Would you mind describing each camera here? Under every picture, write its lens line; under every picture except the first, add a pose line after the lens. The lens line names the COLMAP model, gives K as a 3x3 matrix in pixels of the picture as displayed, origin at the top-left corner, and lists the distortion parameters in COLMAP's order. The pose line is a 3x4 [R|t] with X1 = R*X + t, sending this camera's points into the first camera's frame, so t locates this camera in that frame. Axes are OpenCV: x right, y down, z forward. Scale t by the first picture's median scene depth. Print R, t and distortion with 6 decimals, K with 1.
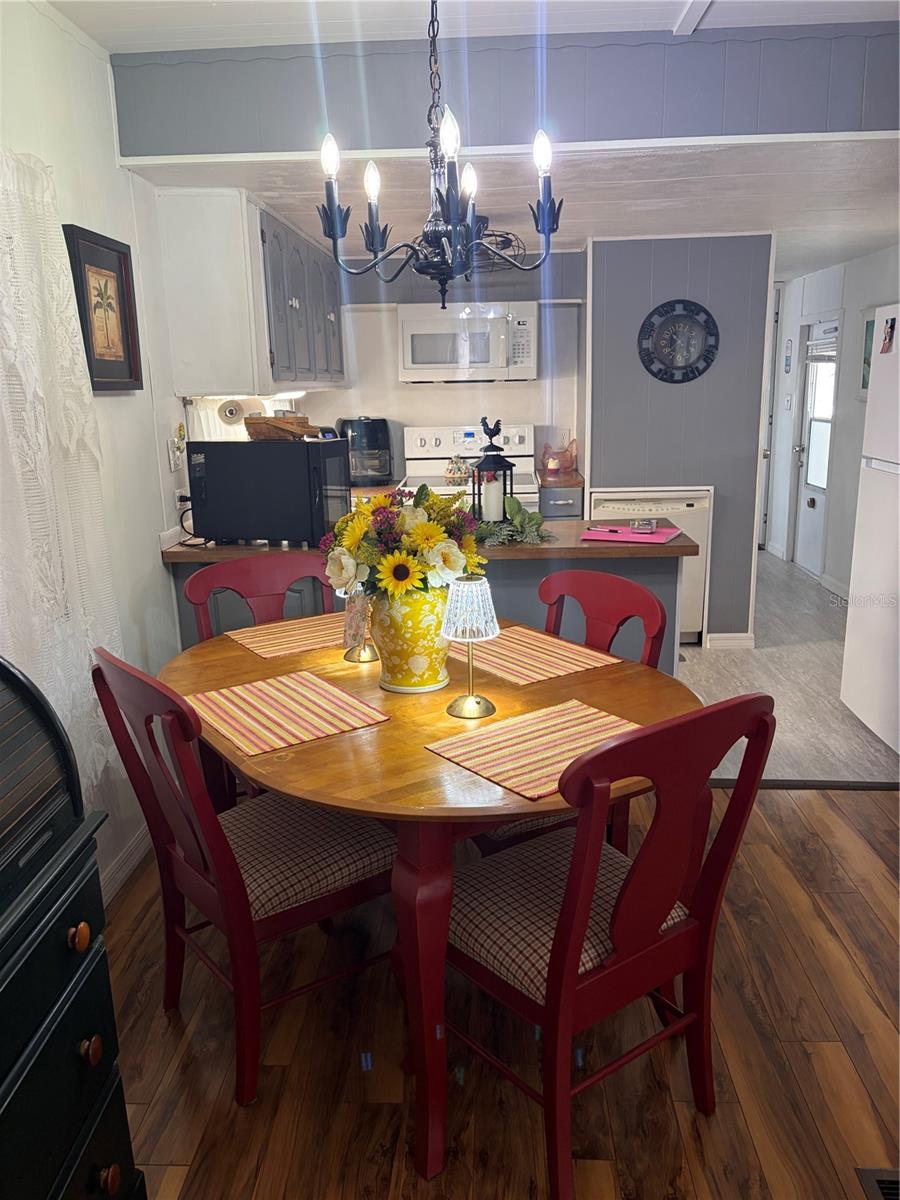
lens RADIAL K [[899.6, 0, 454.9], [0, 899.6, 603.3], [0, 0, 1]] dist [0.034175, -0.002303]
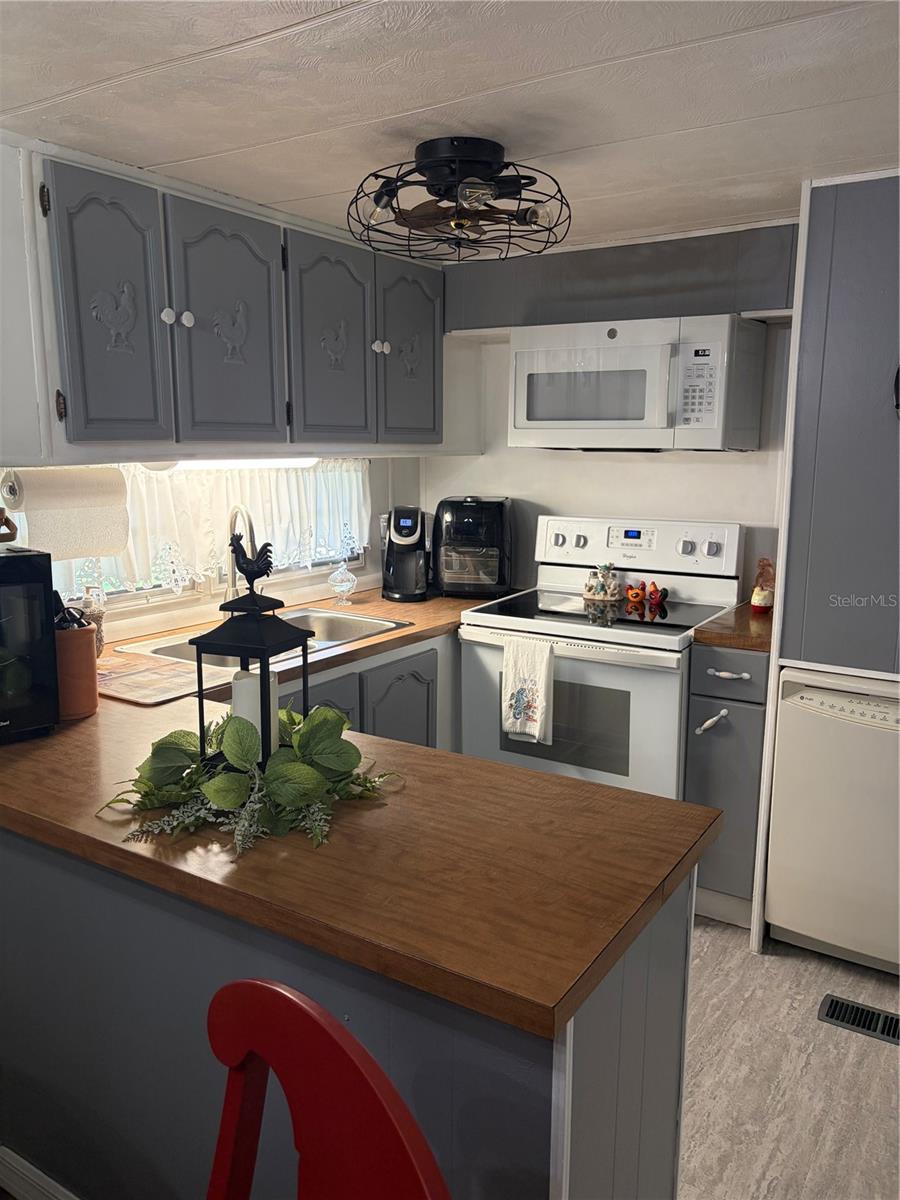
lens RADIAL K [[899.6, 0, 444.9], [0, 899.6, 596.3], [0, 0, 1]] dist [0.034175, -0.002303]
pose [[0.862143, 0.113571, -0.493772, 0.229735], [-0.145484, 0.989004, -0.026542, -0.117015], [0.485328, 0.094719, 0.869186, 0.430570]]
